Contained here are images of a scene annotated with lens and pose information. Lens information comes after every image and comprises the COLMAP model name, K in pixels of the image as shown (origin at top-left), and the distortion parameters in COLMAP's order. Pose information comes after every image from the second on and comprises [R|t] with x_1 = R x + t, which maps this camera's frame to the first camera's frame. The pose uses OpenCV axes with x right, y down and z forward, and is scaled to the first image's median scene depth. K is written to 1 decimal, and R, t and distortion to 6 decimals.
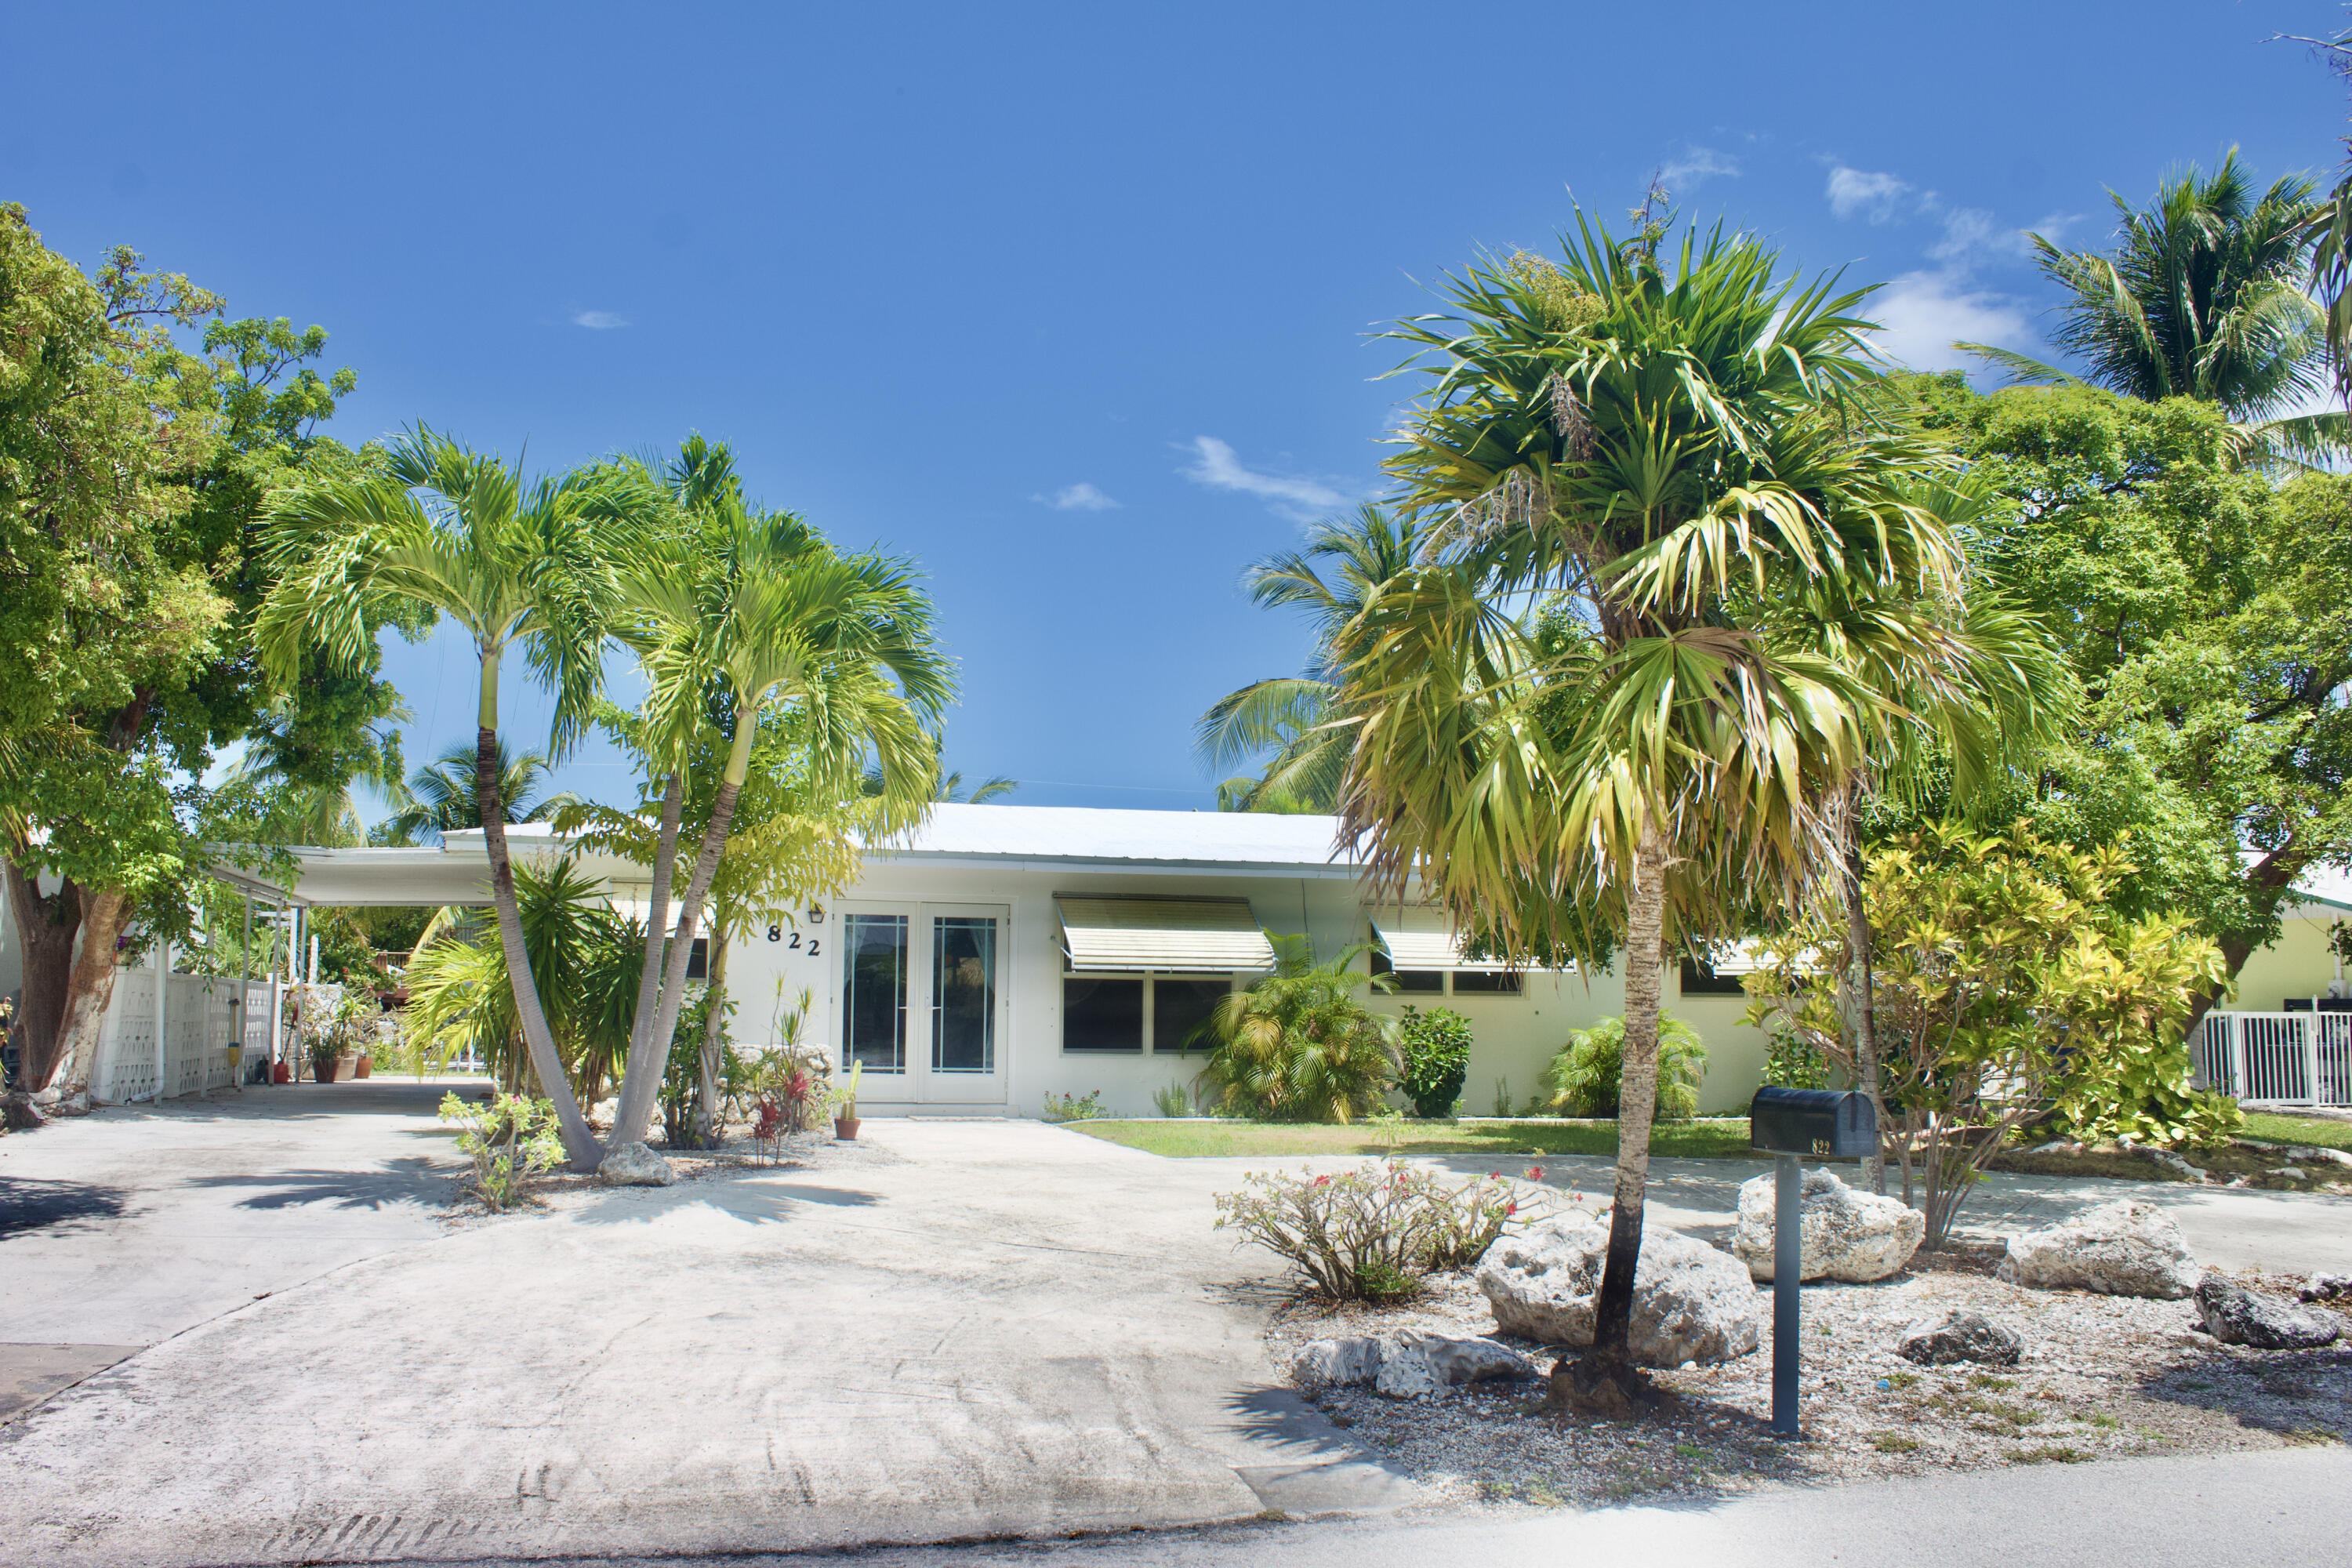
lens RADIAL K [[1990.0, 0, 1137.4], [0, 1990.0, 785.8], [0, 0, 1]] dist [-0.157835, 0.127855]
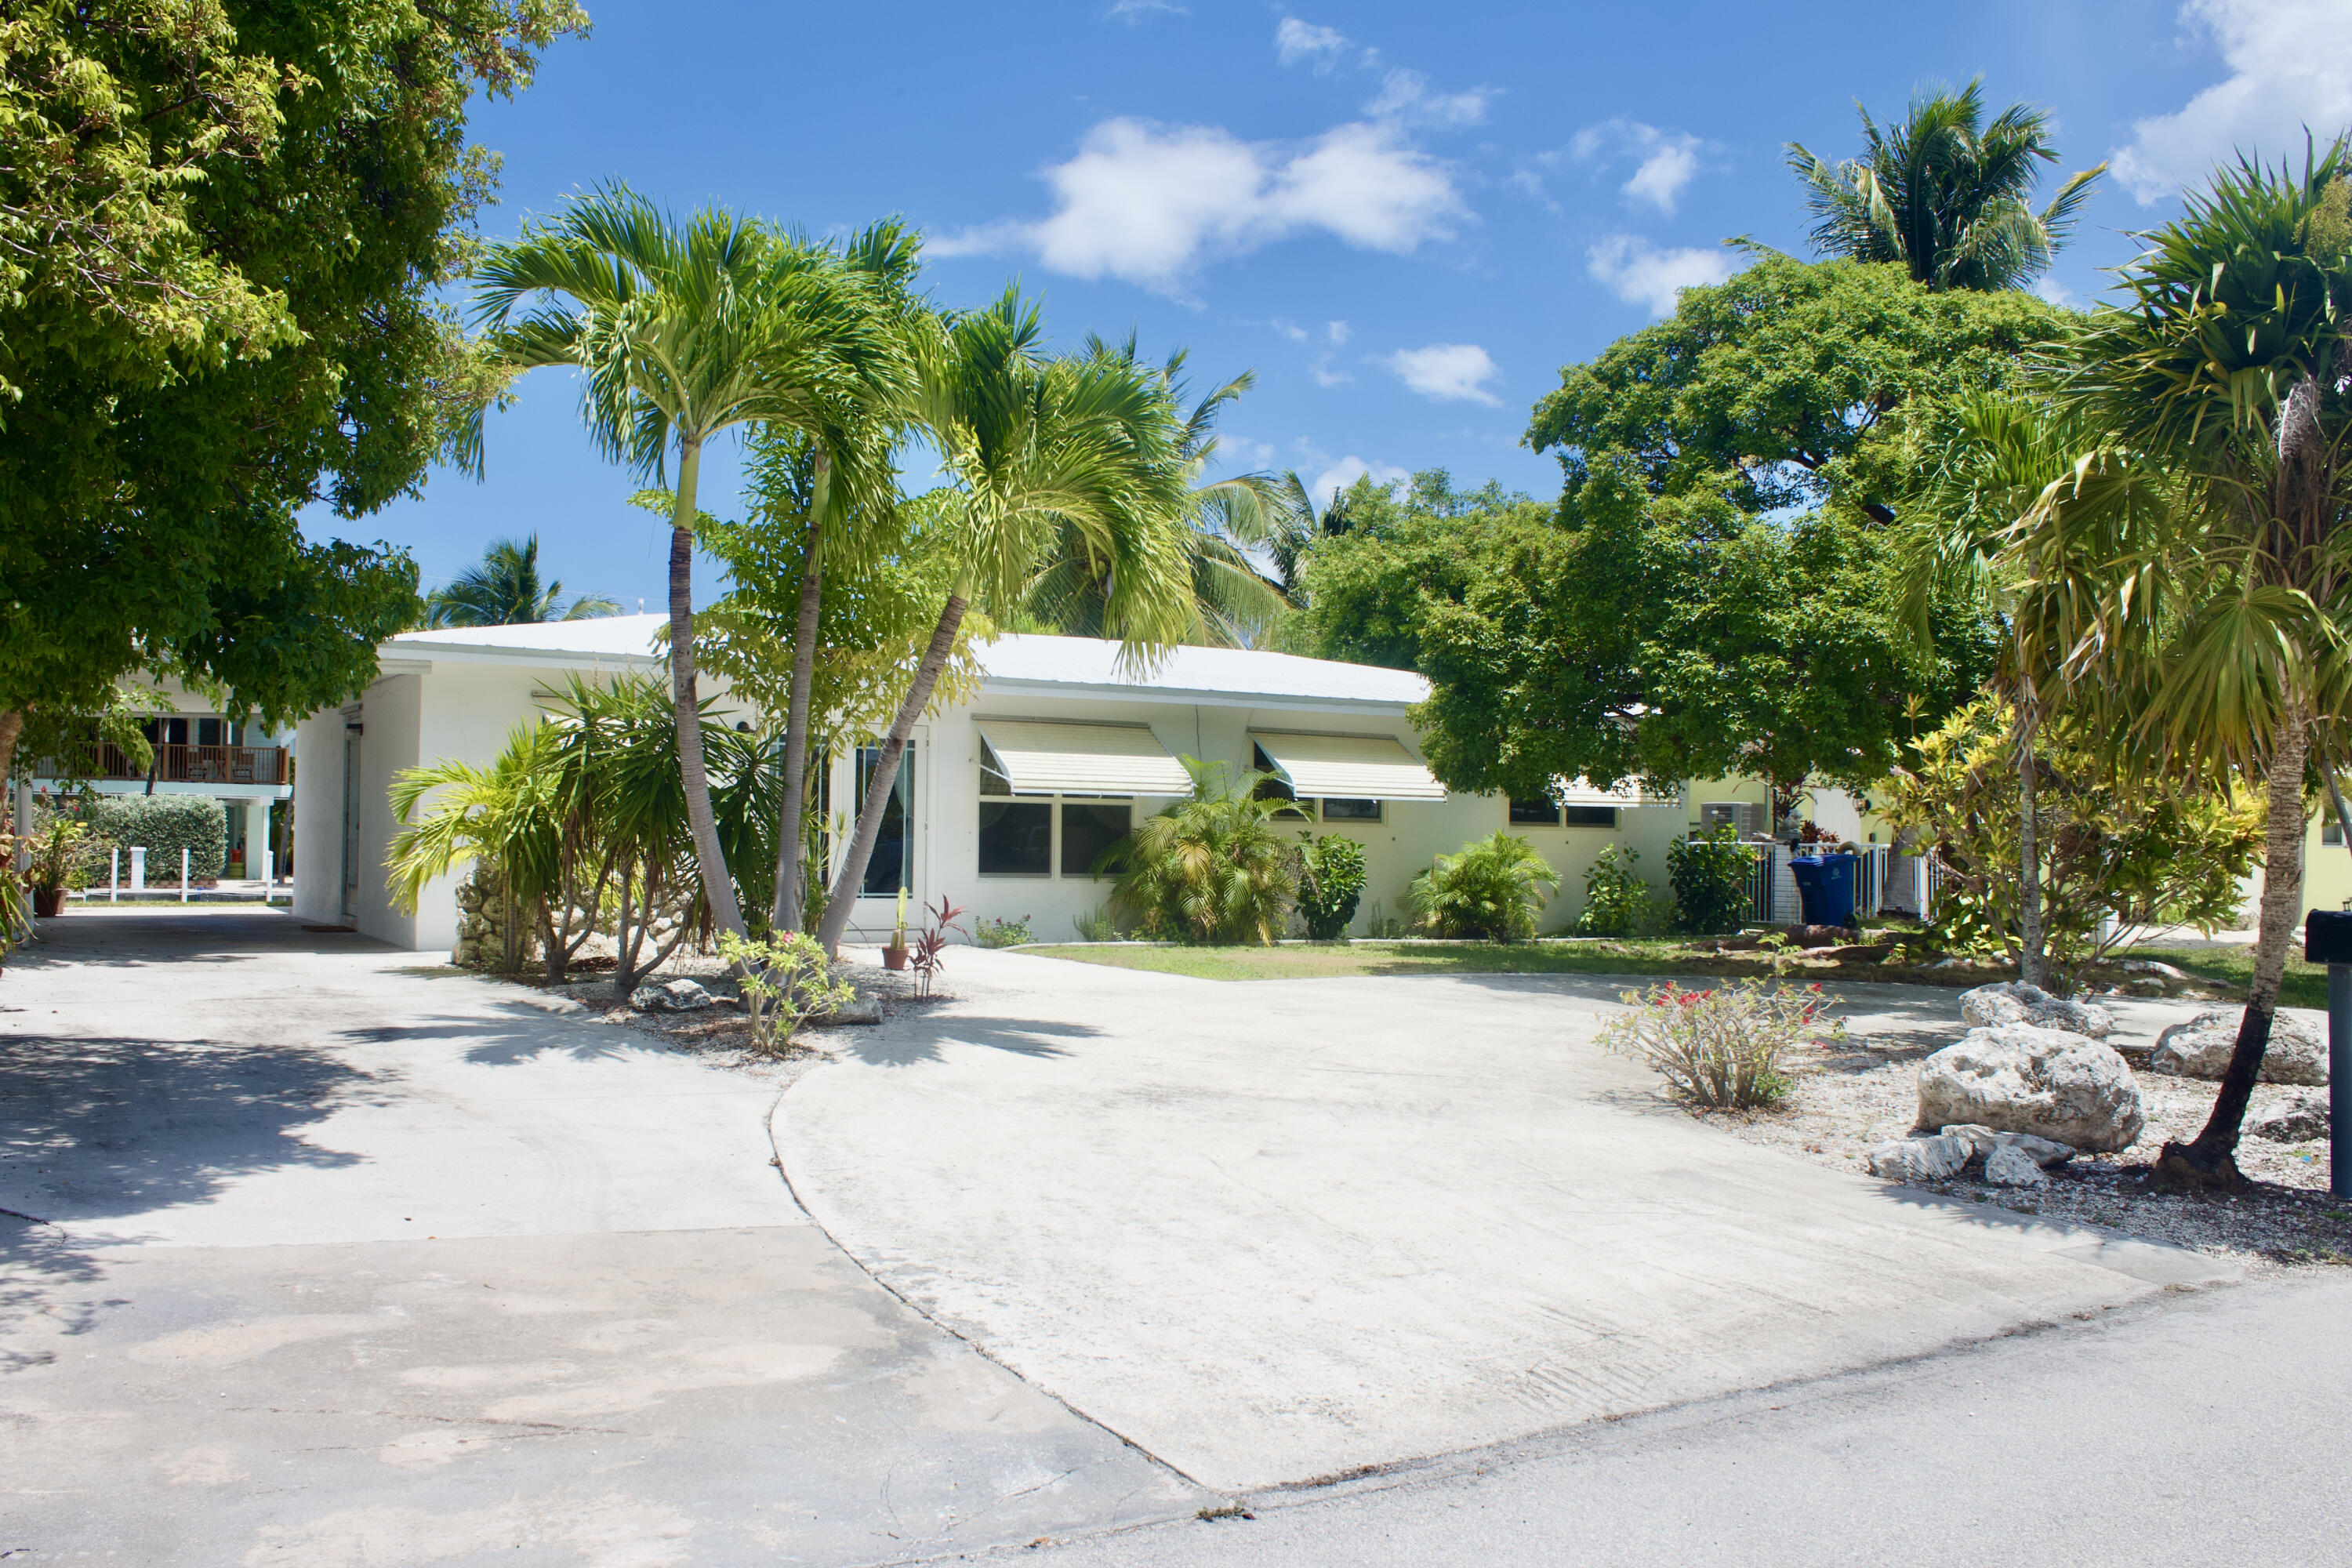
lens RADIAL K [[1990.0, 0, 1142.3], [0, 1990.0, 802.5], [0, 0, 1]] dist [-0.157835, 0.127855]
pose [[0.958877, 0.007682, 0.283717, -0.244255], [-0.035572, 0.995004, 0.093282, 0.002299], [-0.281583, -0.099539, 0.954360, 0.036736]]
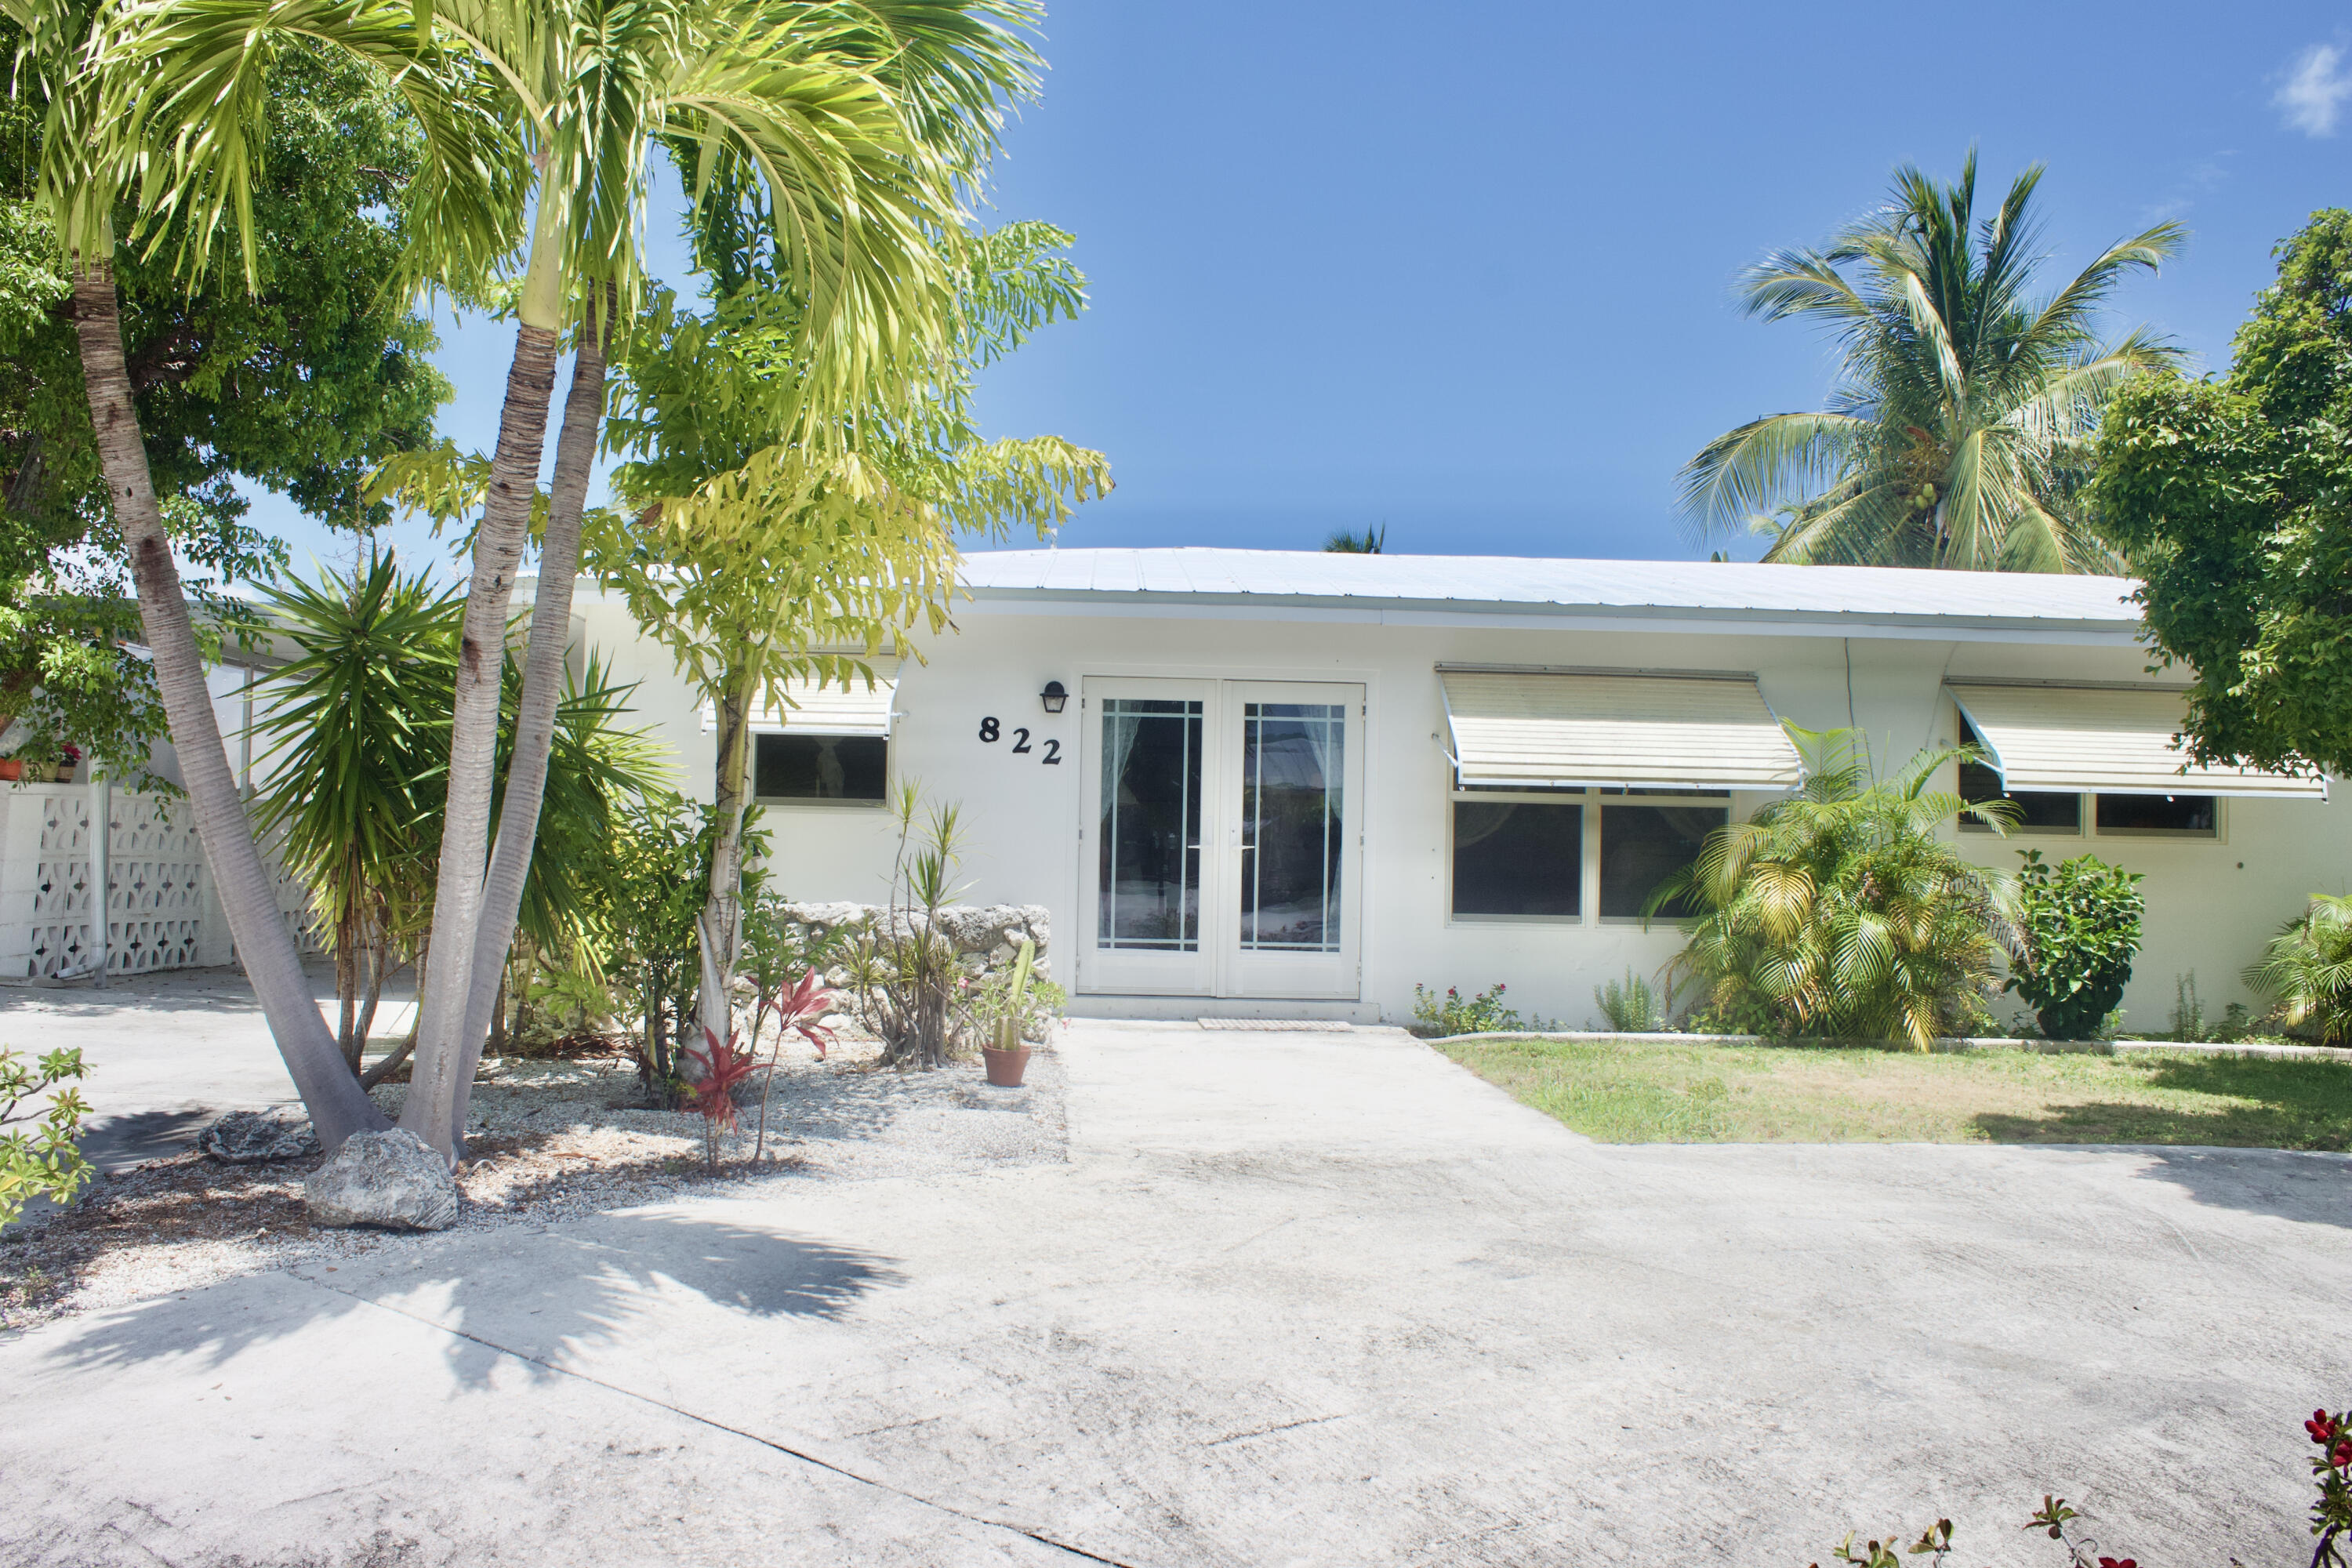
lens RADIAL K [[1990.0, 0, 1159.5], [0, 1990.0, 779.3], [0, 0, 1]] dist [-0.157835, 0.127855]
pose [[0.973314, 0.002777, -0.229460, 0.016327], [0.014622, 0.997144, 0.074090, 0.043707], [0.229011, -0.075468, 0.970494, 0.386071]]
